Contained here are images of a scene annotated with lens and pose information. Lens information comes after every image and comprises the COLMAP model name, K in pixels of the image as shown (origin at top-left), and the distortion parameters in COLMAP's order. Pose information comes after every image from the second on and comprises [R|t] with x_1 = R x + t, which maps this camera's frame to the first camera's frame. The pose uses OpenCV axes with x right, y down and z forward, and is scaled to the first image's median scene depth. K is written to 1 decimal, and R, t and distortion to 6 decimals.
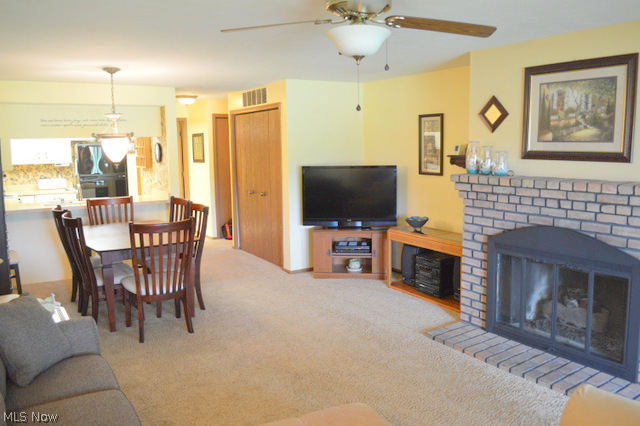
lens RADIAL K [[512.2, 0, 317.5], [0, 512.2, 216.9], [0, 0, 1]] dist [-0.075337, 0.013509]
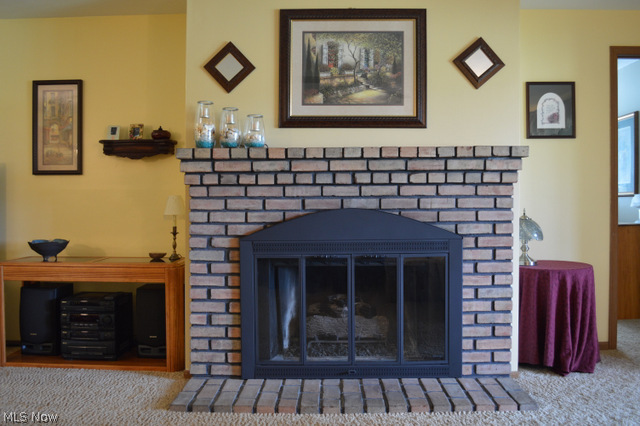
lens RADIAL K [[572.1, 0, 320.6], [0, 572.1, 214.2], [0, 0, 1]] dist [-0.078077, 0.009213]
pose [[0.549995, 0.010286, 0.835105, -0.265271], [0.110199, 0.990288, -0.084774, 0.090308], [-0.827866, 0.138653, 0.543519, 0.510261]]
